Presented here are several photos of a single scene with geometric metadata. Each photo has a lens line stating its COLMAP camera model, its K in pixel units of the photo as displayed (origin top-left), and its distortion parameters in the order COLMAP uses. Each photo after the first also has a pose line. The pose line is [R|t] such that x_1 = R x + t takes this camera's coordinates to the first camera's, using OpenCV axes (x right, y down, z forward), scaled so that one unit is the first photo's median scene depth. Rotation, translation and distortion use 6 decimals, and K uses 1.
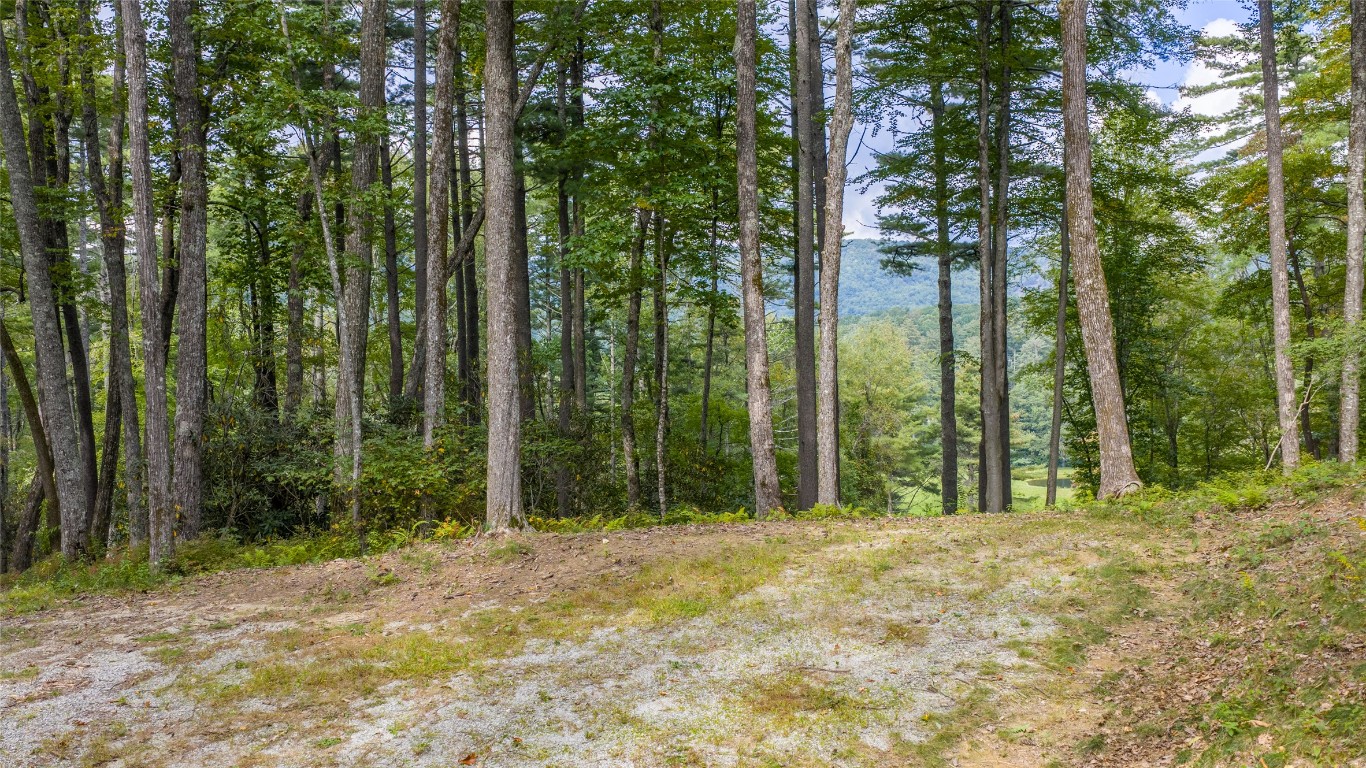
lens RADIAL K [[1064.3, 0, 683.0], [0, 1064.3, 384.0], [0, 0, 1]] dist [0.001330, -0.010665]
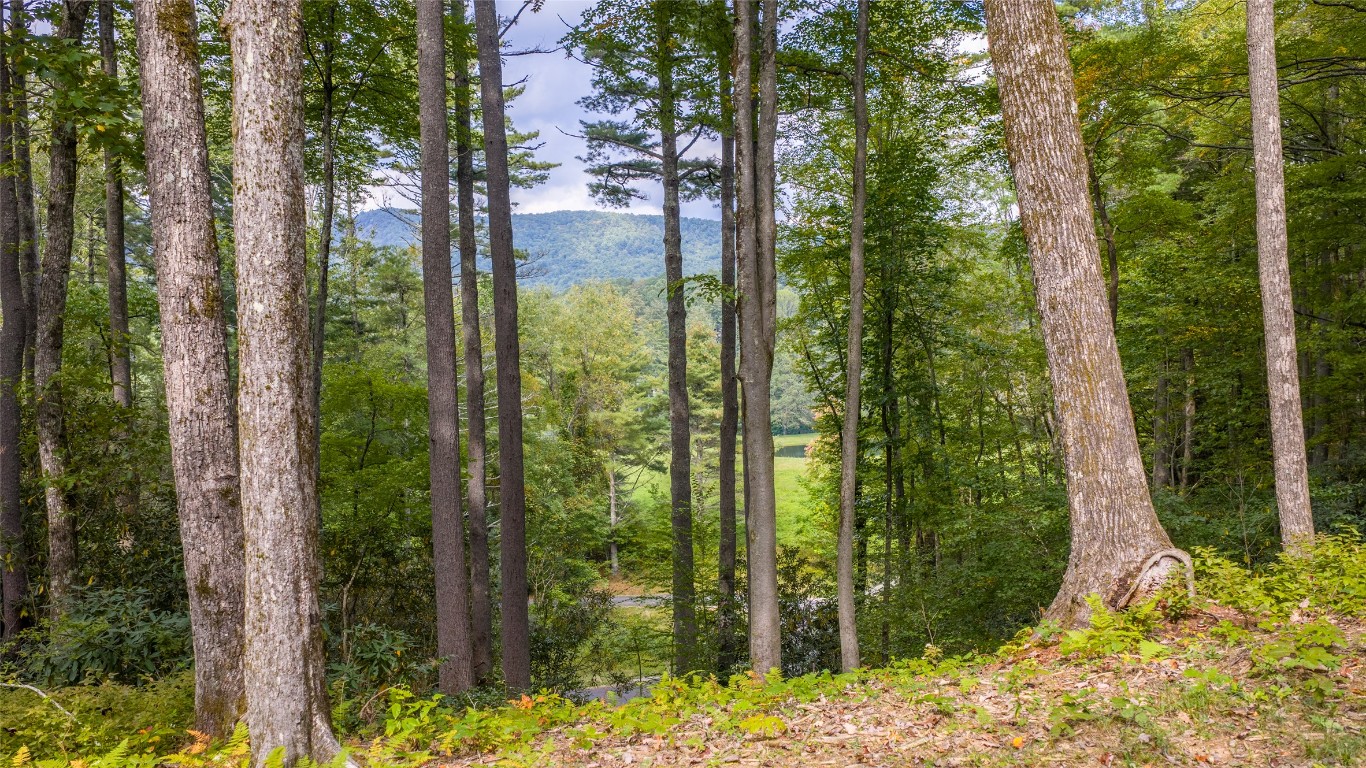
lens RADIAL K [[1064.3, 0, 683.0], [0, 1064.3, 384.0], [0, 0, 1]] dist [0.001330, -0.010665]
pose [[0.967806, -0.017171, 0.251109, 0.055945], [0.010670, 0.999572, 0.027230, 0.006569], [-0.251469, -0.023674, 0.967576, 0.238601]]
